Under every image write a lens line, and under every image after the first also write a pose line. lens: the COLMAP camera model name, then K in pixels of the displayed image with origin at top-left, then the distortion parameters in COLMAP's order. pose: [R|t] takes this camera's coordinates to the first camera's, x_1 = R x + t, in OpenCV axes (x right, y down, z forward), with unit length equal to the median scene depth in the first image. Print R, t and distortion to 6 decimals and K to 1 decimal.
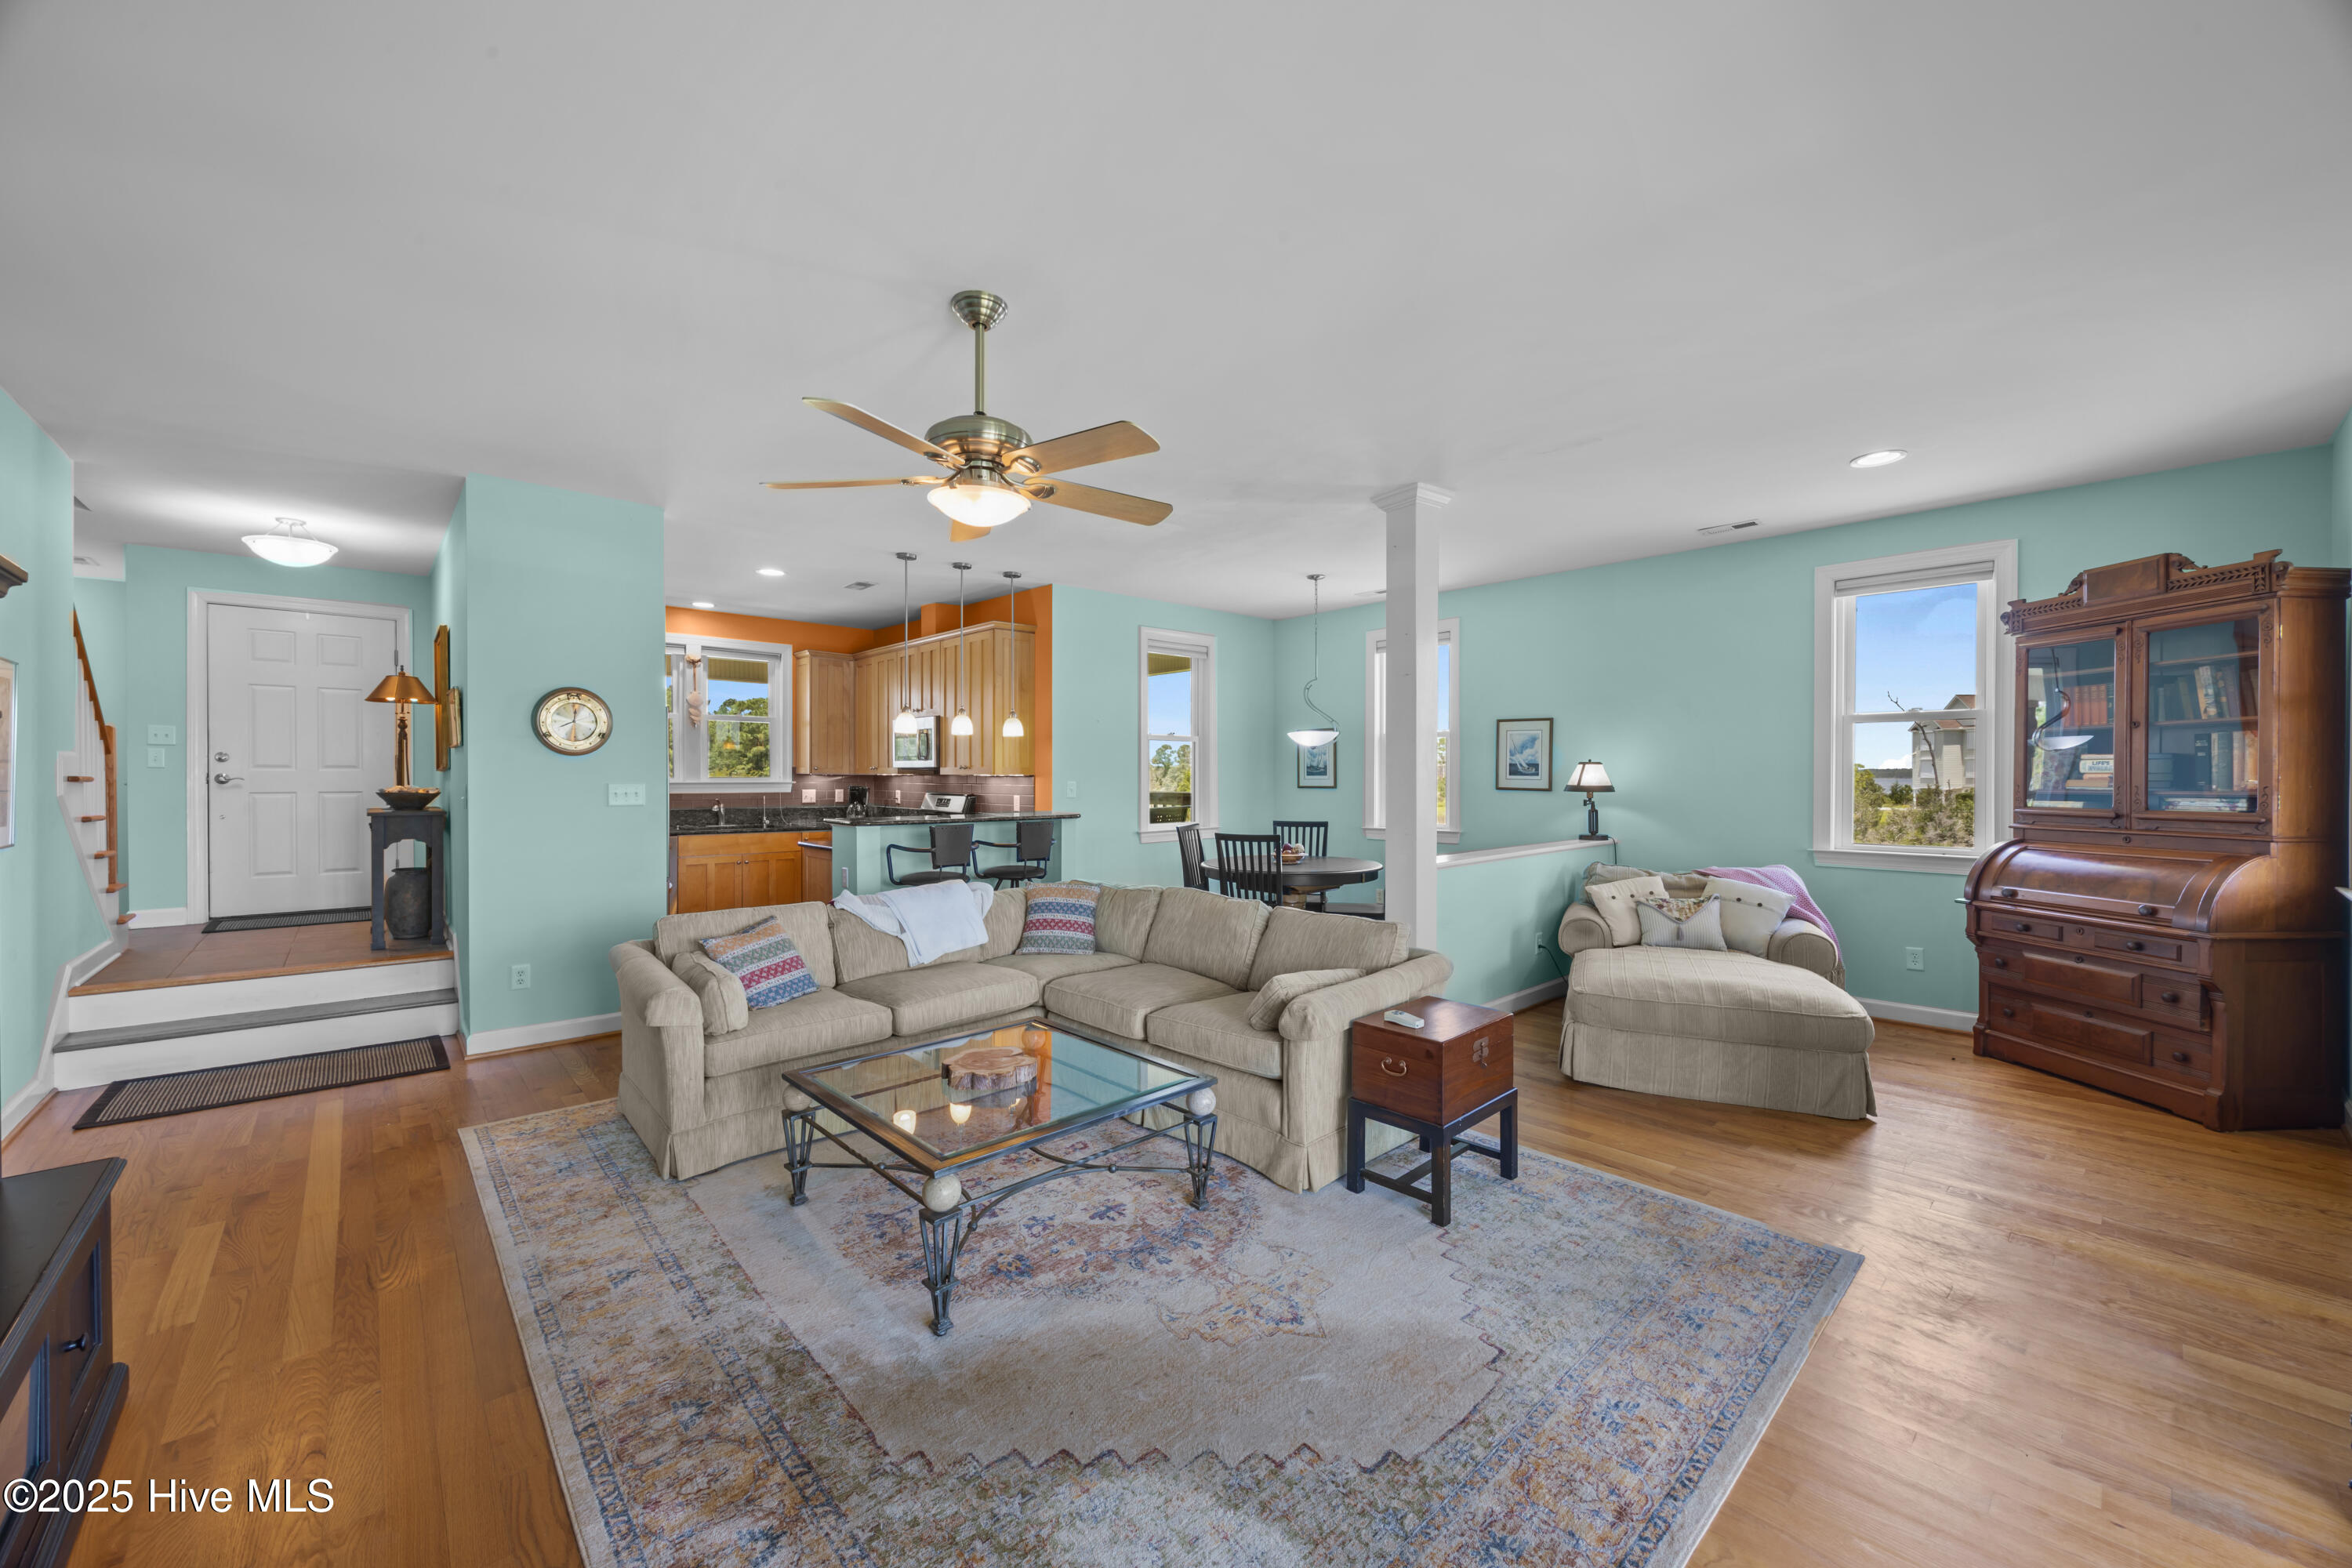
lens RADIAL K [[927.5, 0, 1178.3], [0, 927.5, 782.0], [0, 0, 1]] dist [-0.000464, -0.000026]
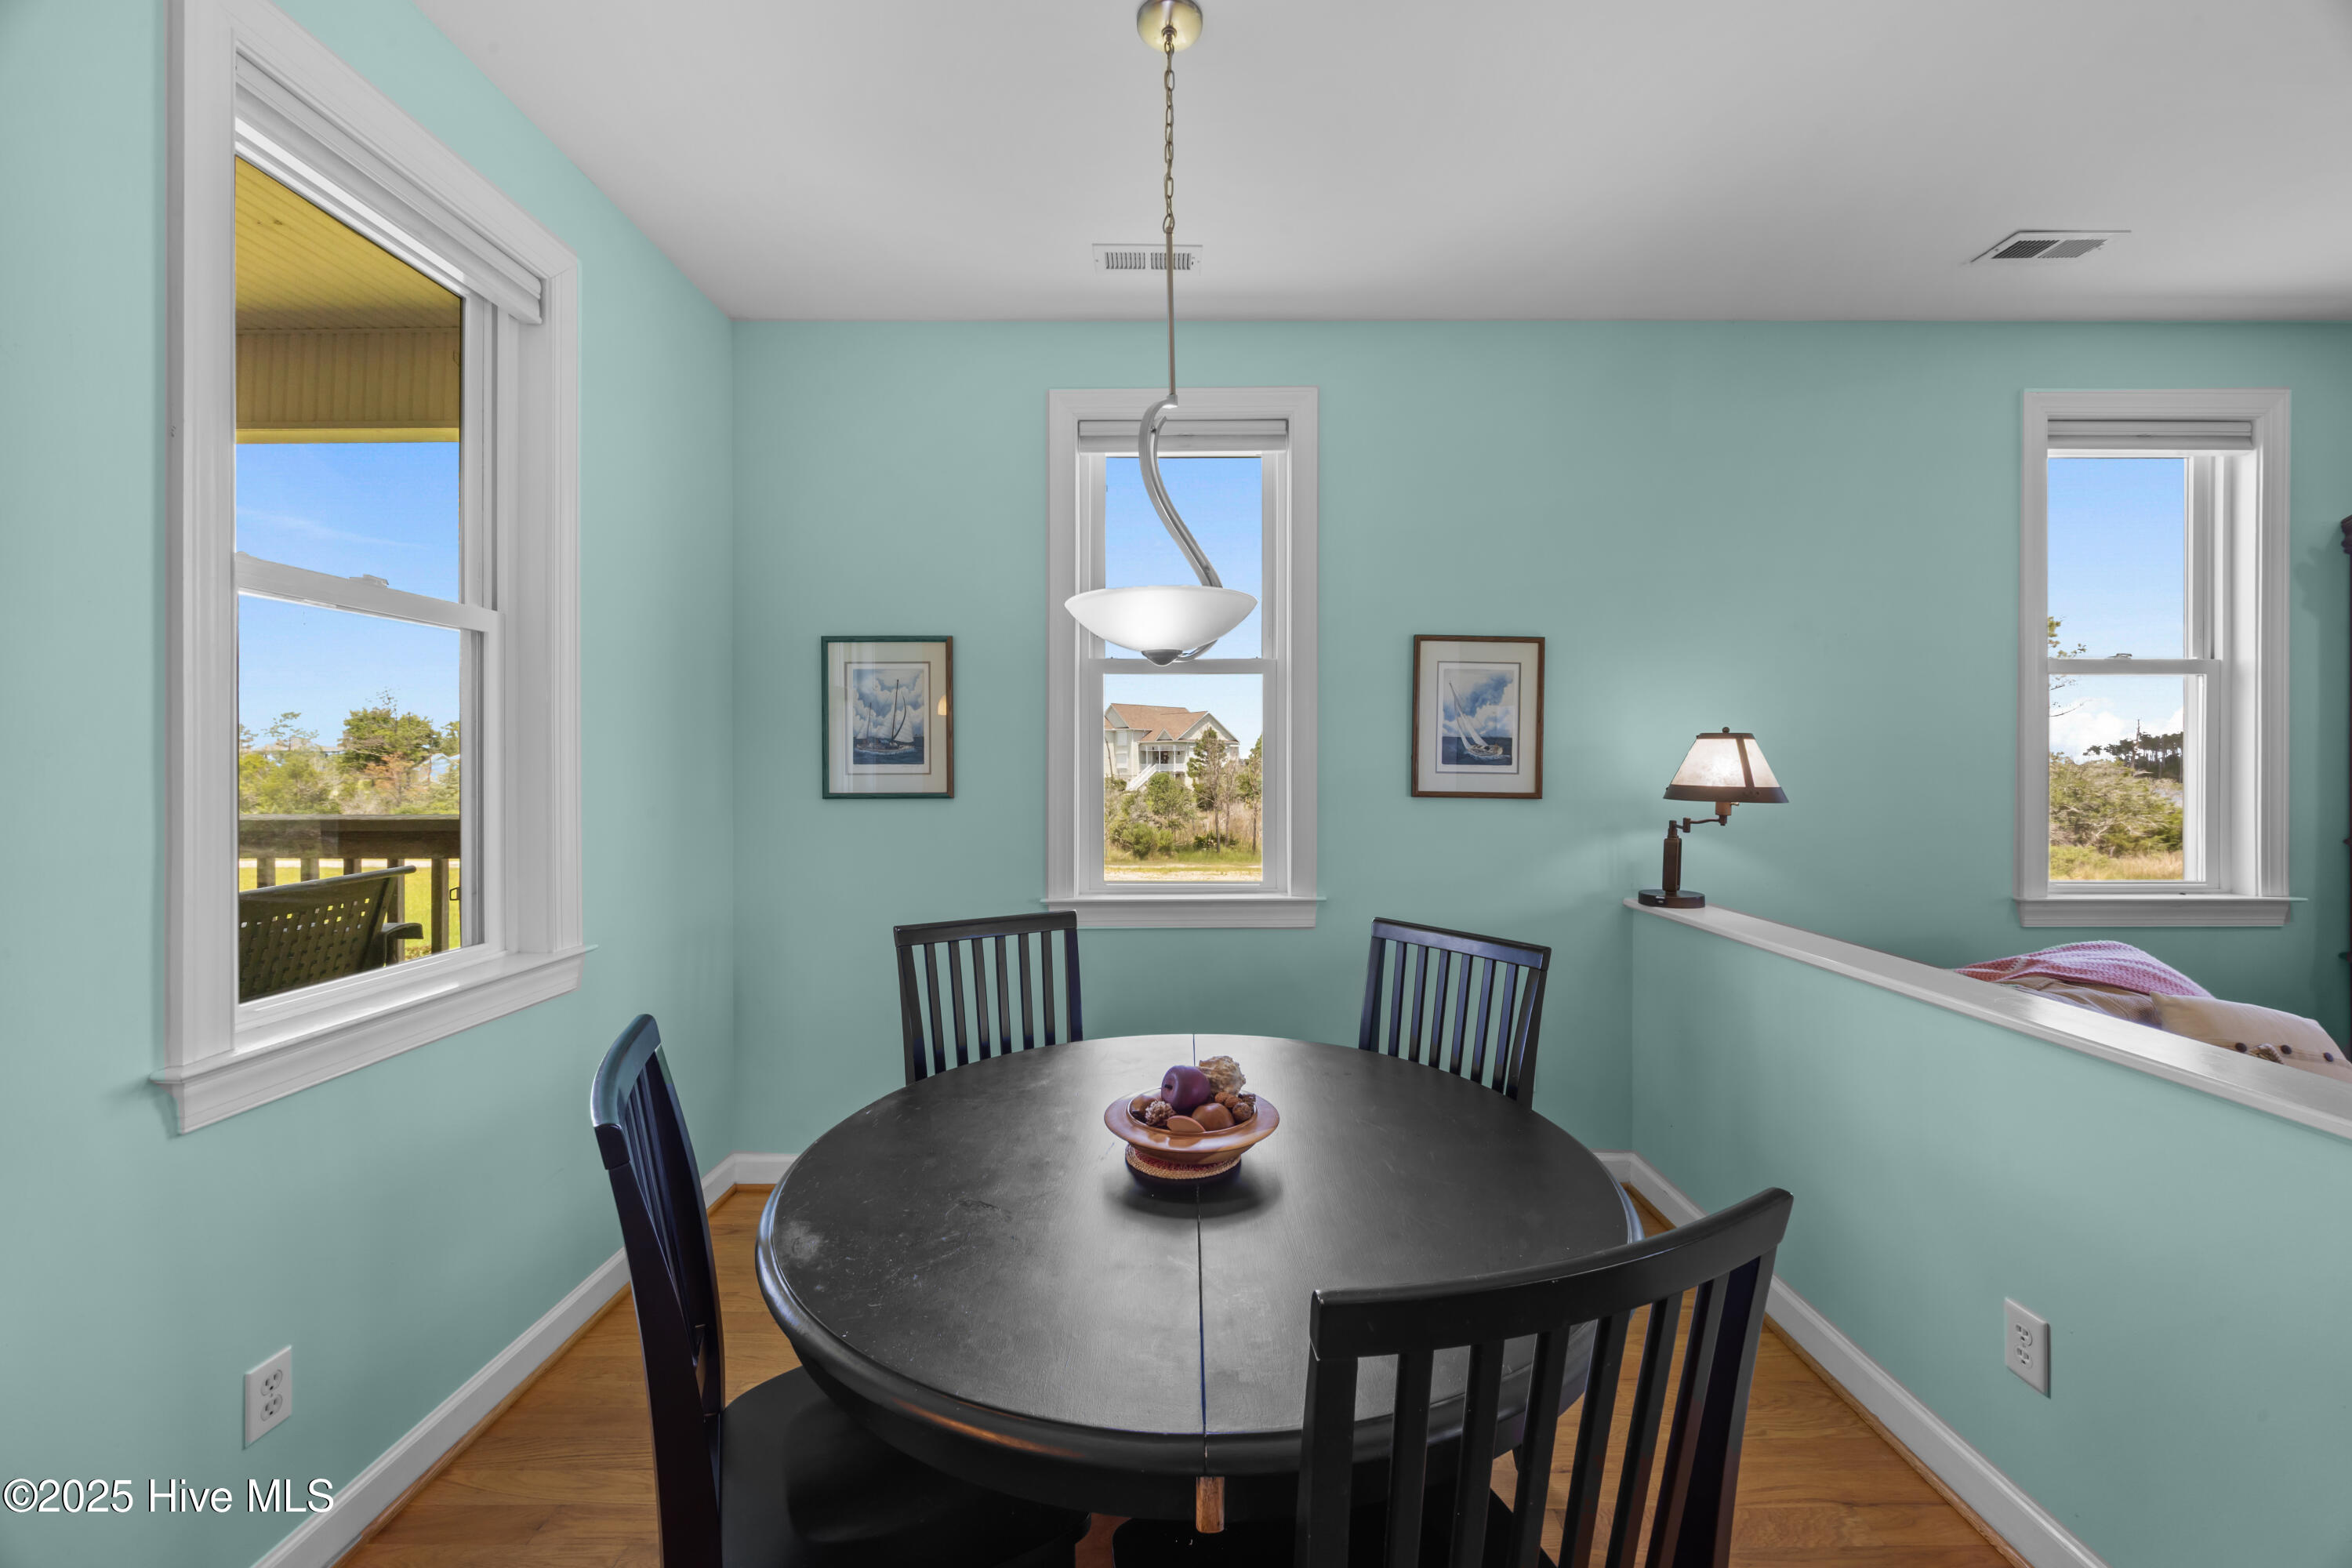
lens RADIAL K [[863.8, 0, 1178.8], [0, 863.8, 770.2], [0, 0, 1]] dist [-0.003000, -0.000087]
pose [[0.692395, -0.003901, 0.721508, -0.025861], [0.004452, 0.999989, 0.001134, -0.004867], [-0.721505, 0.002427, 0.692405, 0.769968]]
